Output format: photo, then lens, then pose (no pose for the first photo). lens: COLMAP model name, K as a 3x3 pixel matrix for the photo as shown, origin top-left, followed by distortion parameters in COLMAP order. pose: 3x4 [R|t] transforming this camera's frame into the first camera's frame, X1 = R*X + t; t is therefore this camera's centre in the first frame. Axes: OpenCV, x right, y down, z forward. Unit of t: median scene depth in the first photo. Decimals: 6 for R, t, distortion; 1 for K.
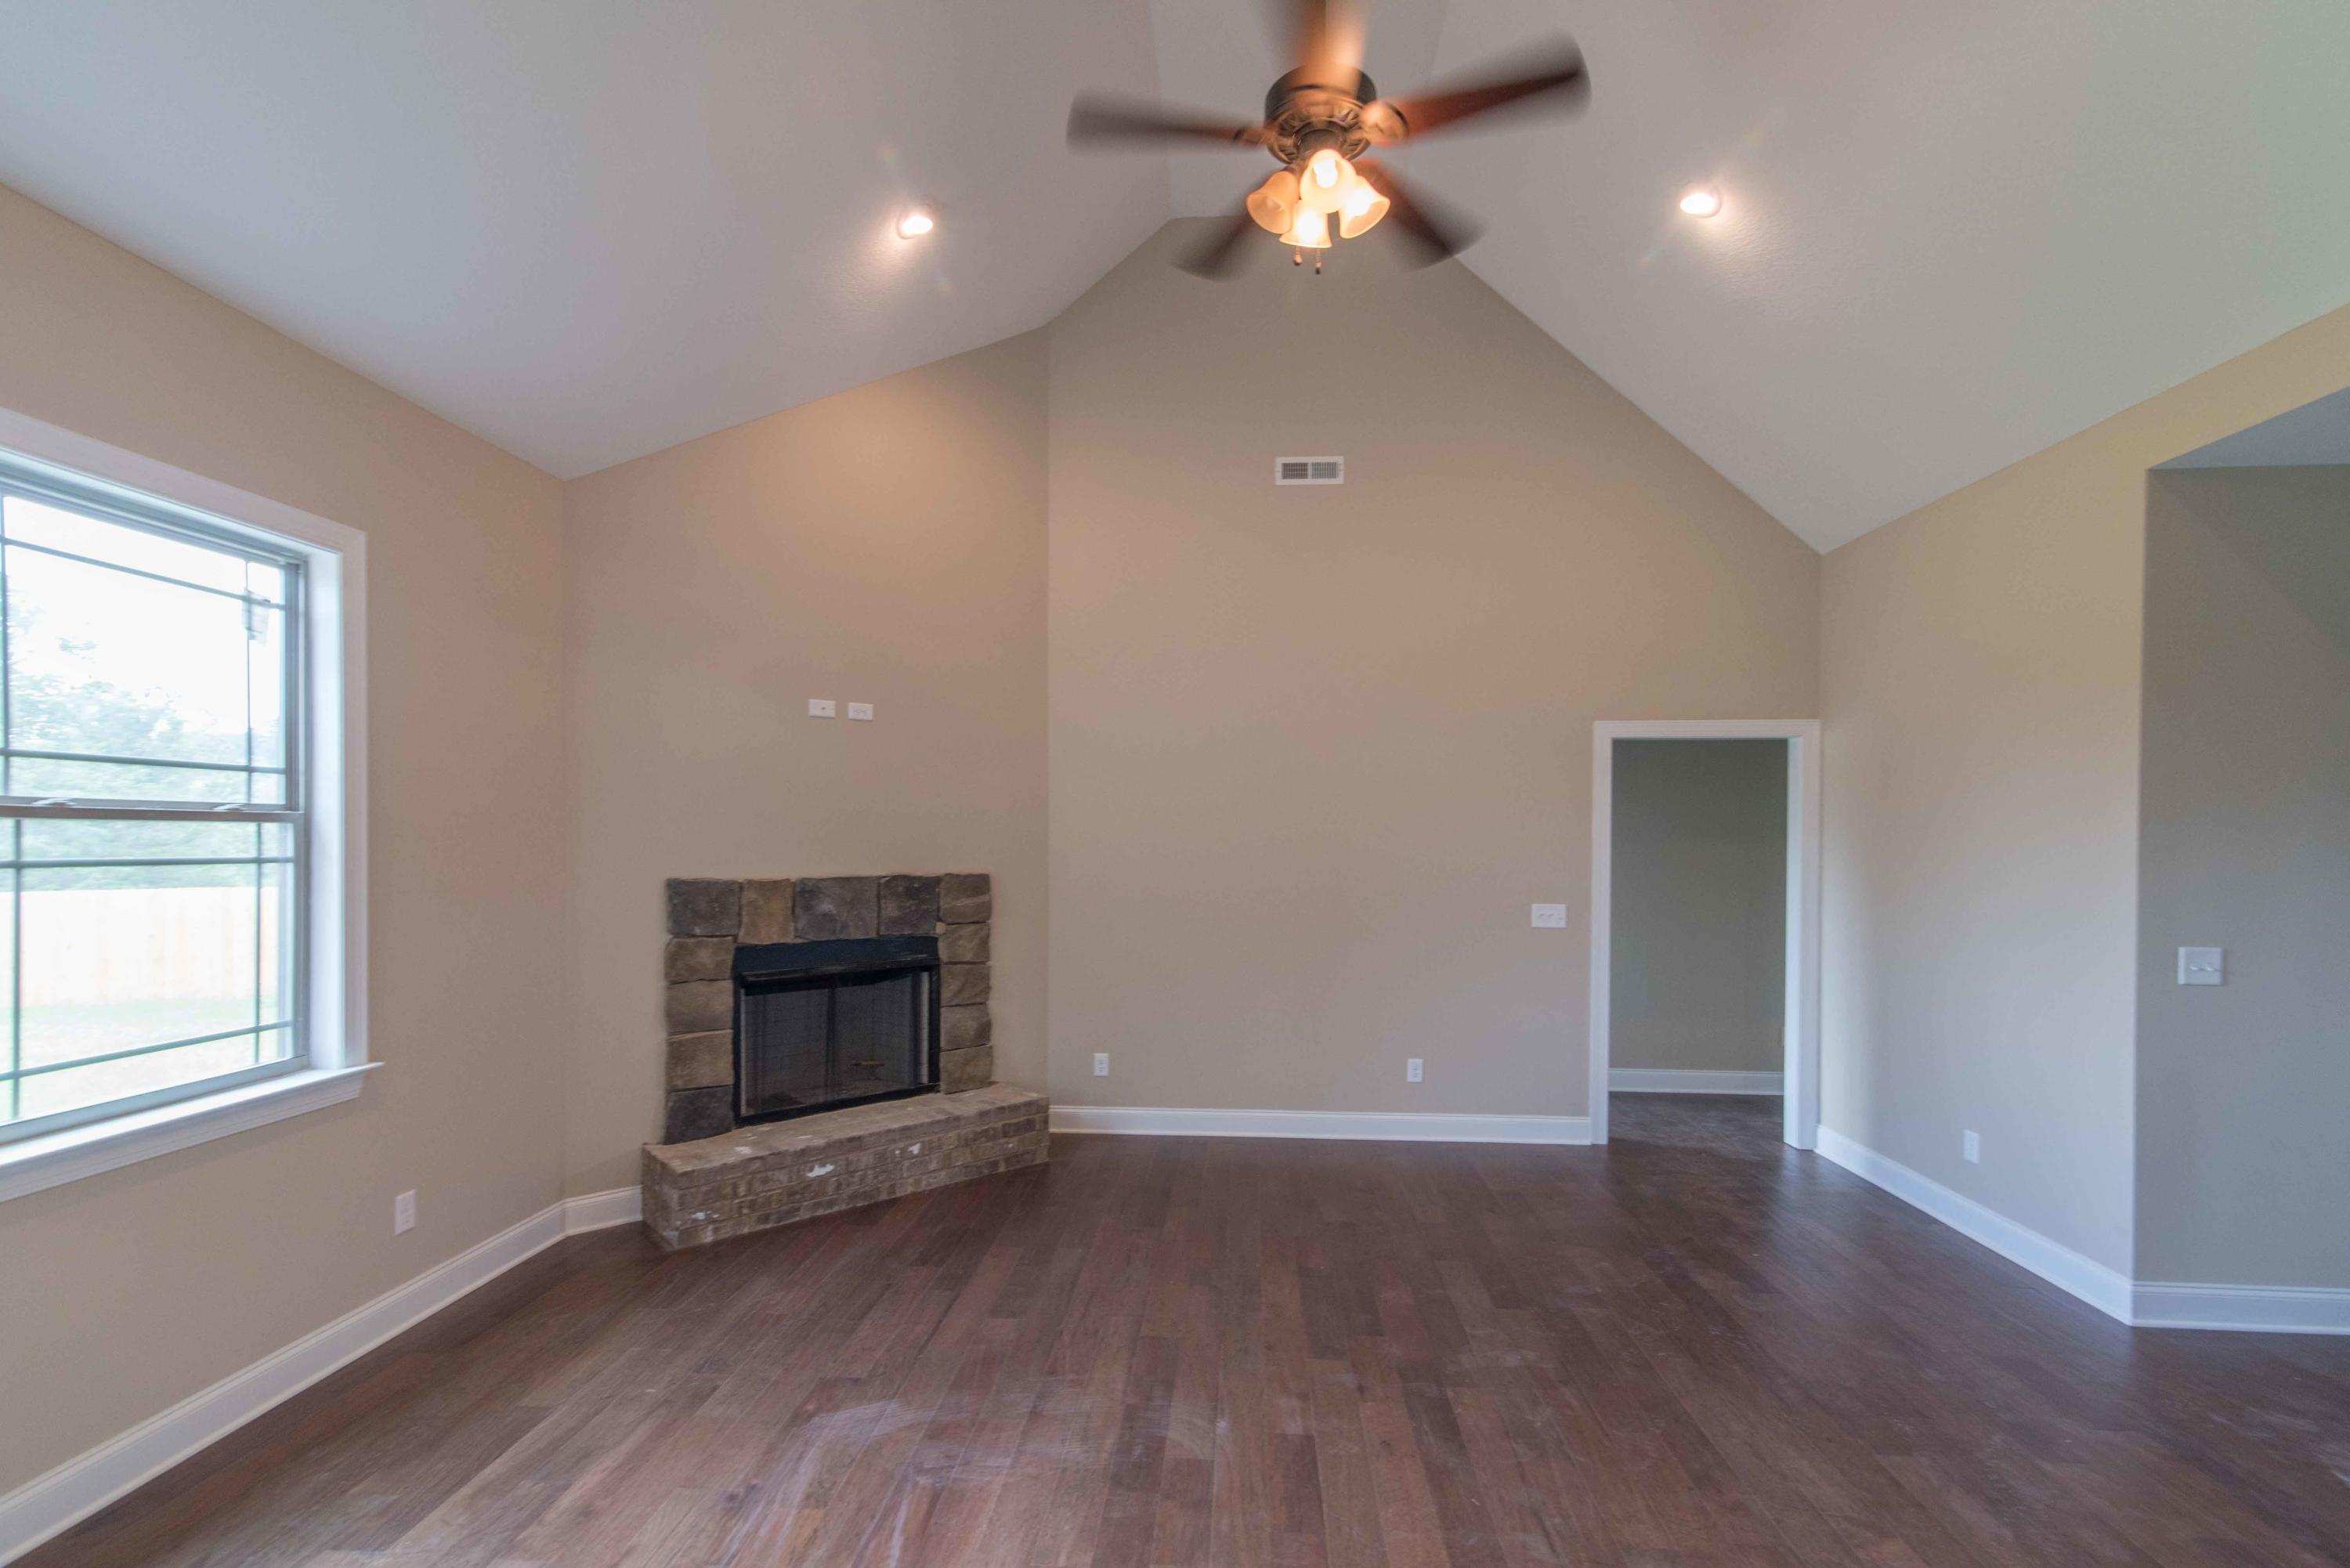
lens RADIAL K [[1095.2, 0, 1191.0], [0, 1095.2, 836.8], [0, 0, 1]] dist [0.019824, -0.001412]
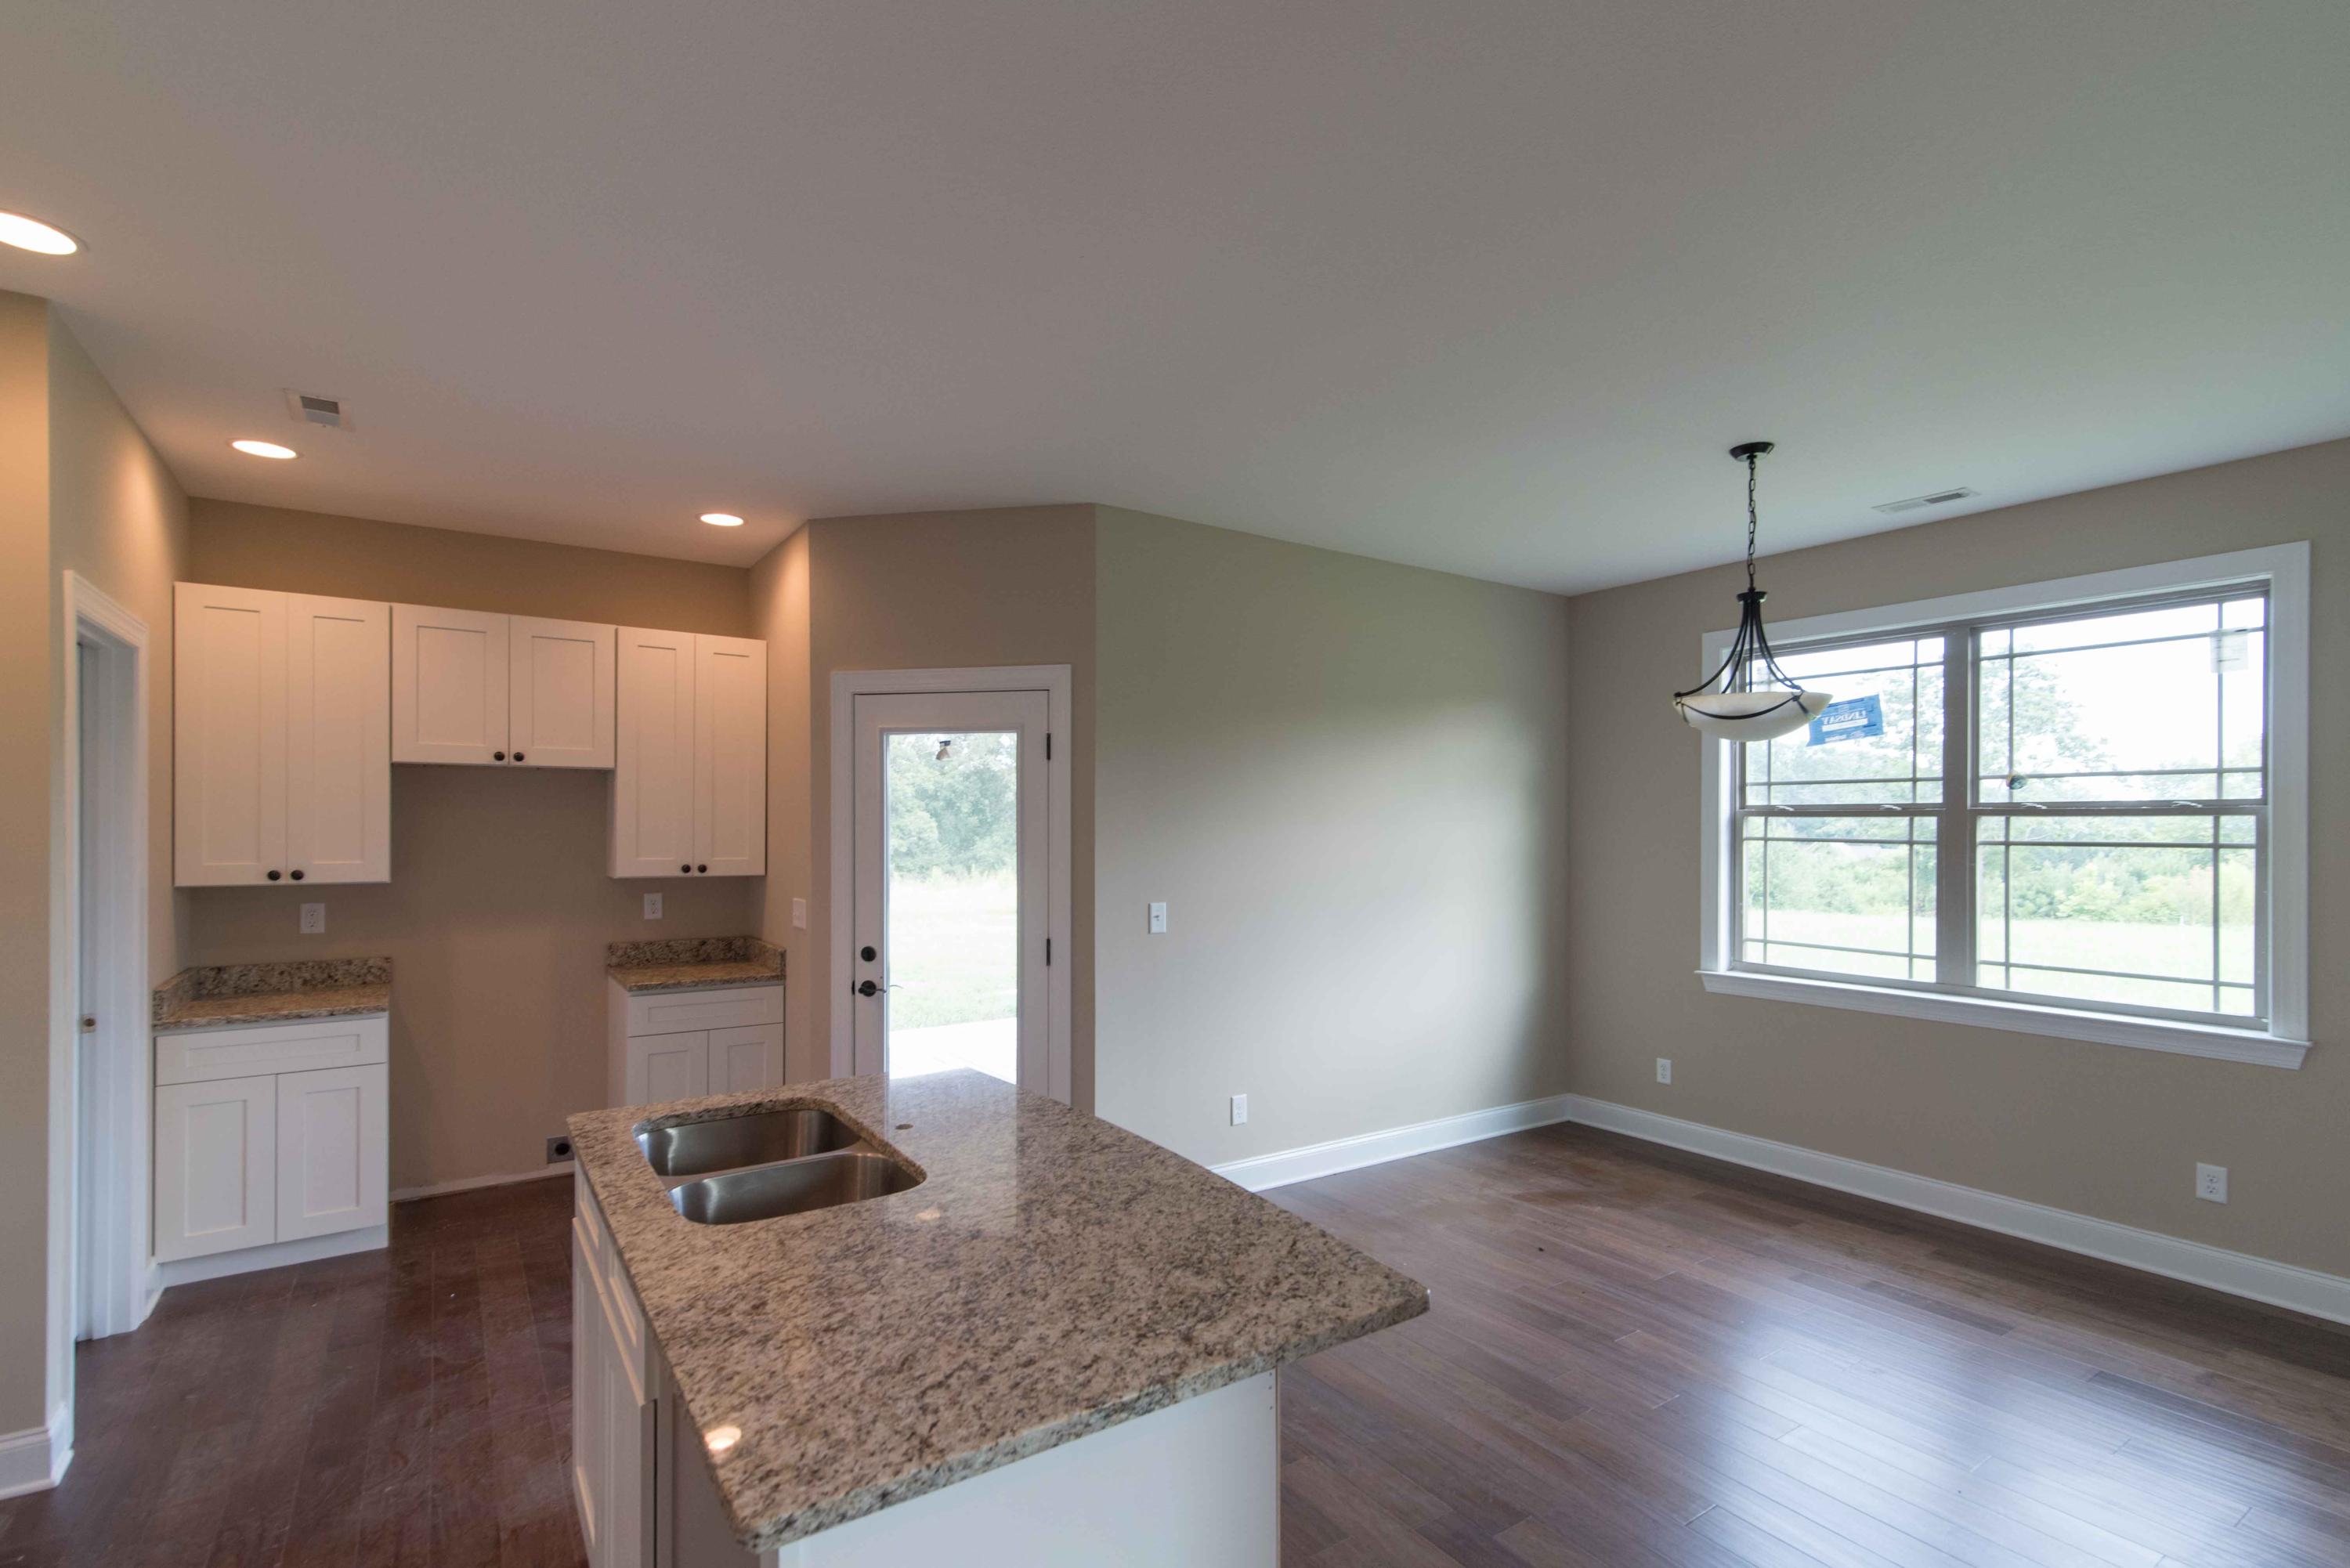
lens RADIAL K [[1095.2, 0, 1168.8], [0, 1095.2, 825.6], [0, 0, 1]] dist [0.019824, -0.001412]
pose [[-0.798801, -0.005255, -0.601573, 0.818308], [-0.006339, 0.999980, -0.000318, 0.007025], [0.601562, 0.003559, -0.798818, 1.272258]]
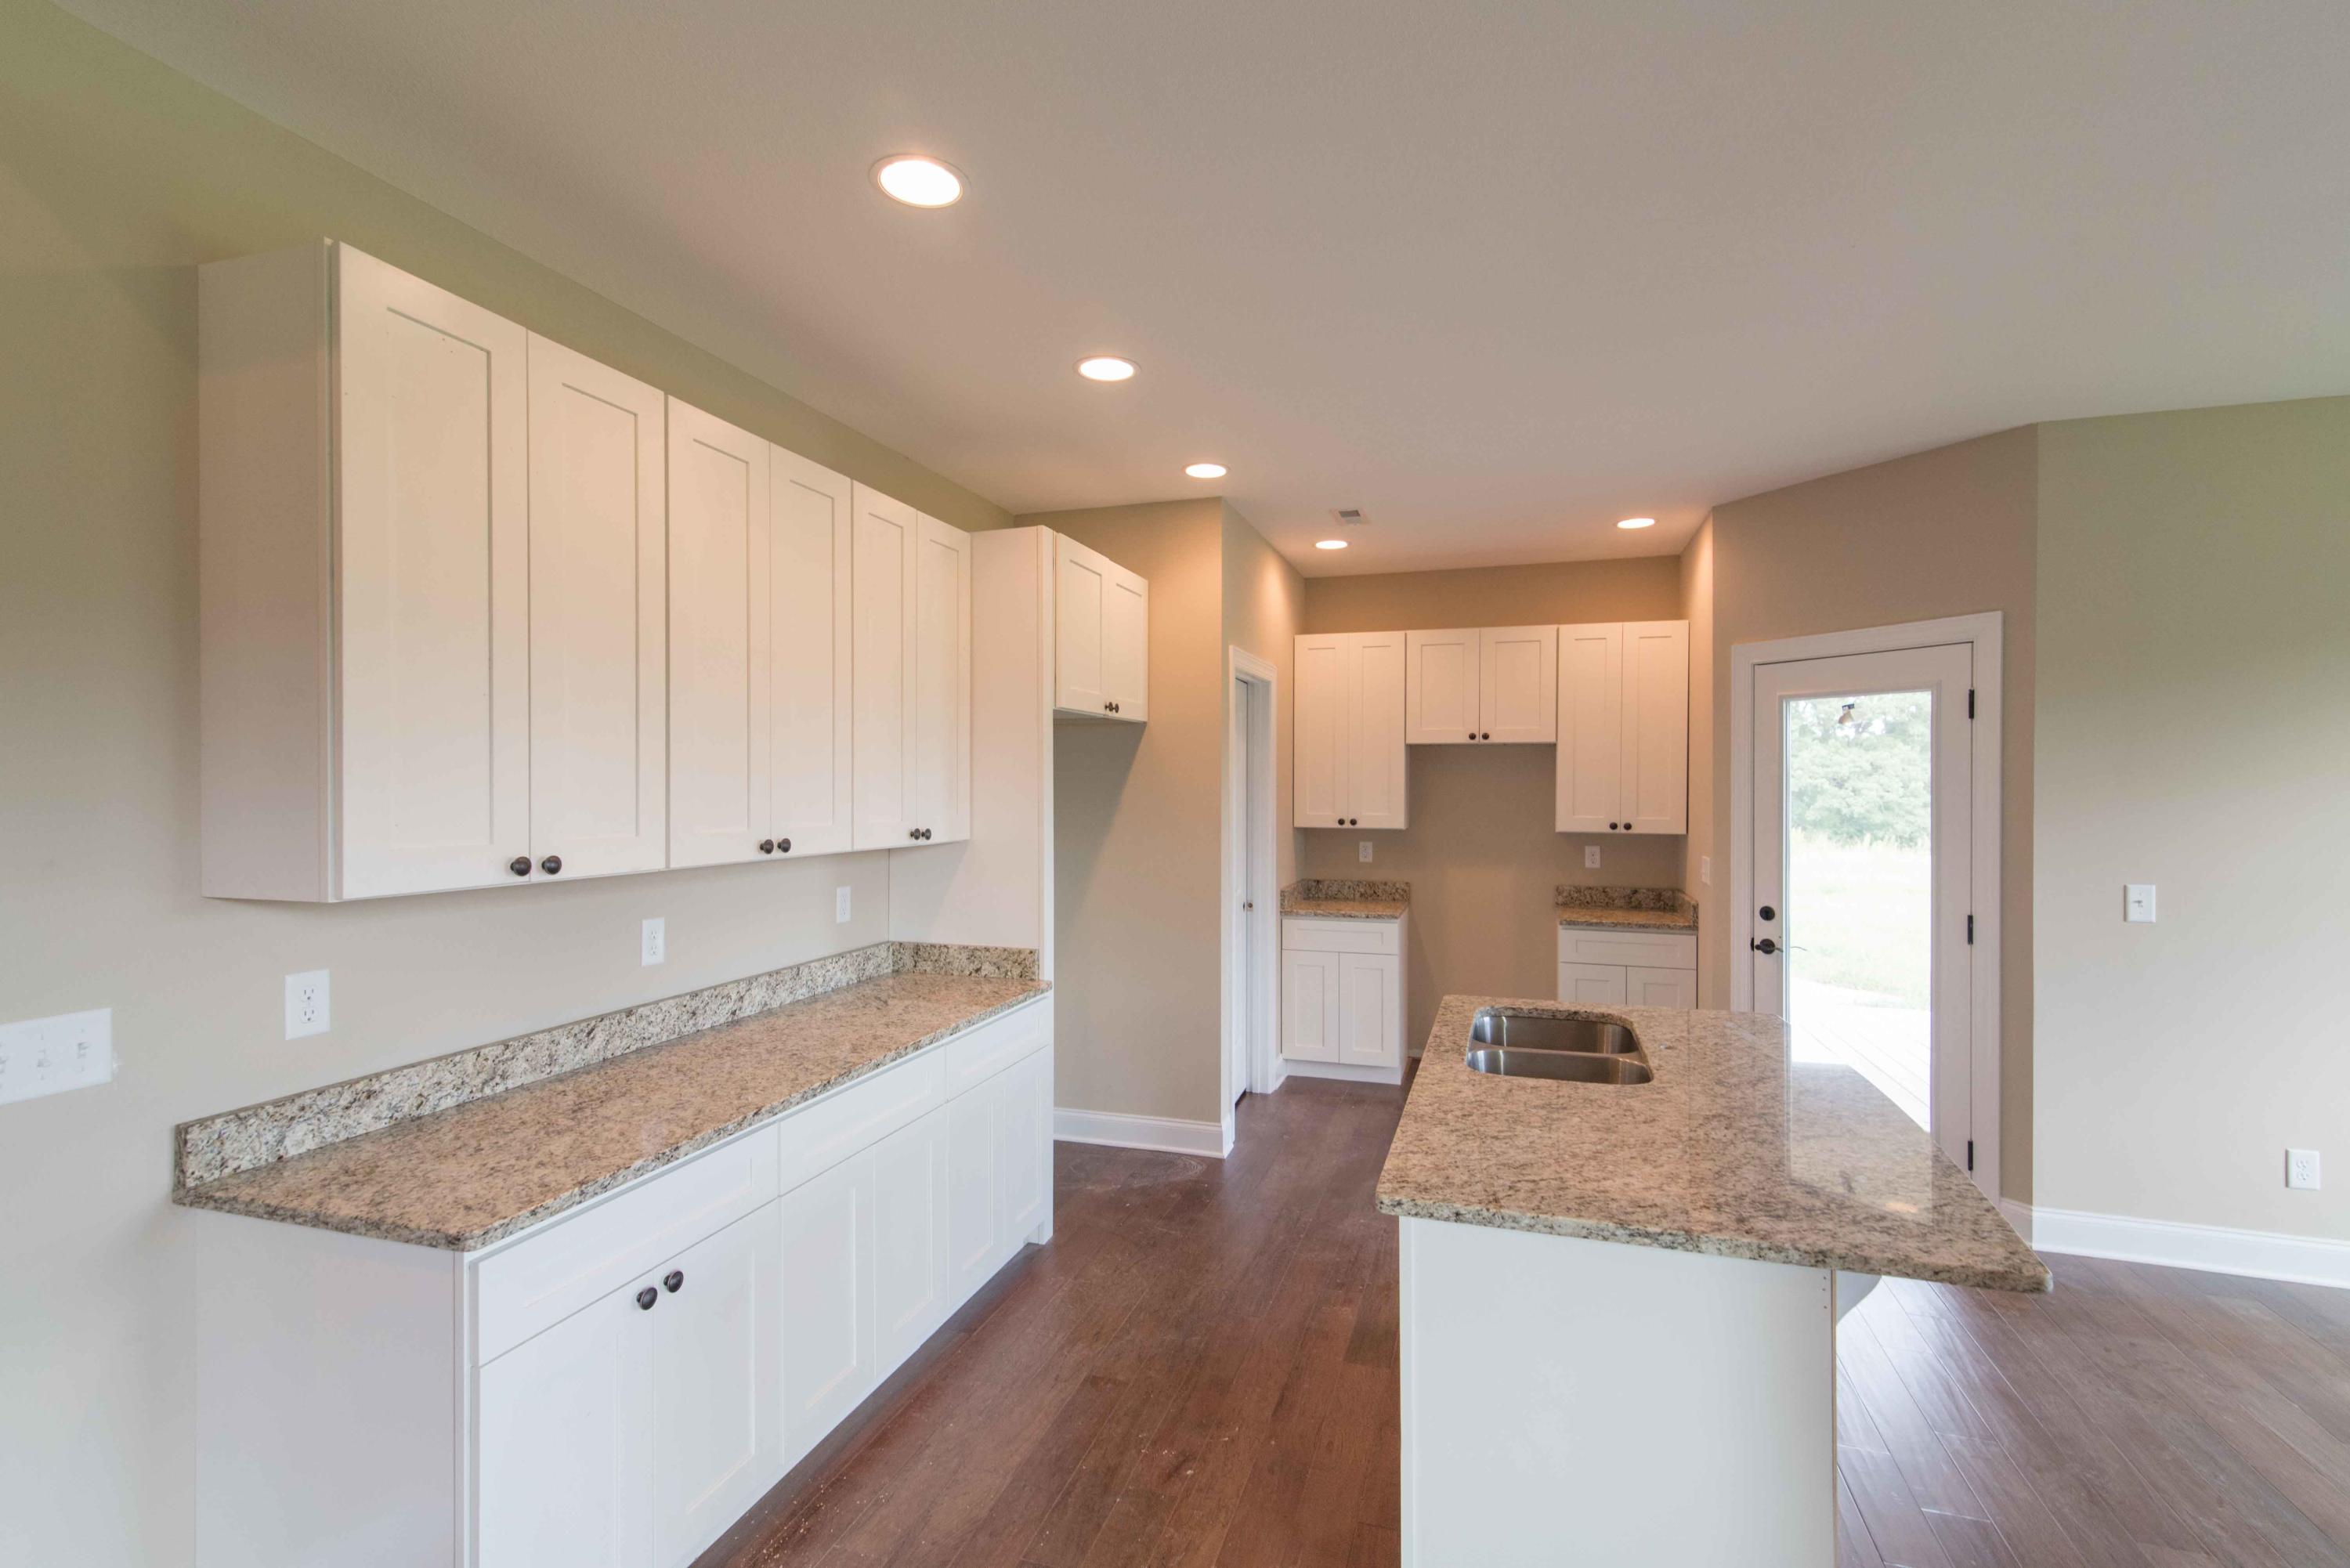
lens RADIAL K [[1095.2, 0, 1186.8], [0, 1095.2, 781.2], [0, 0, 1]] dist [0.019824, -0.001412]
pose [[-0.968387, -0.004507, 0.249413, 0.375753], [-0.004016, 0.999989, 0.002477, -0.022759], [-0.249421, 0.001397, -0.968394, 2.025026]]
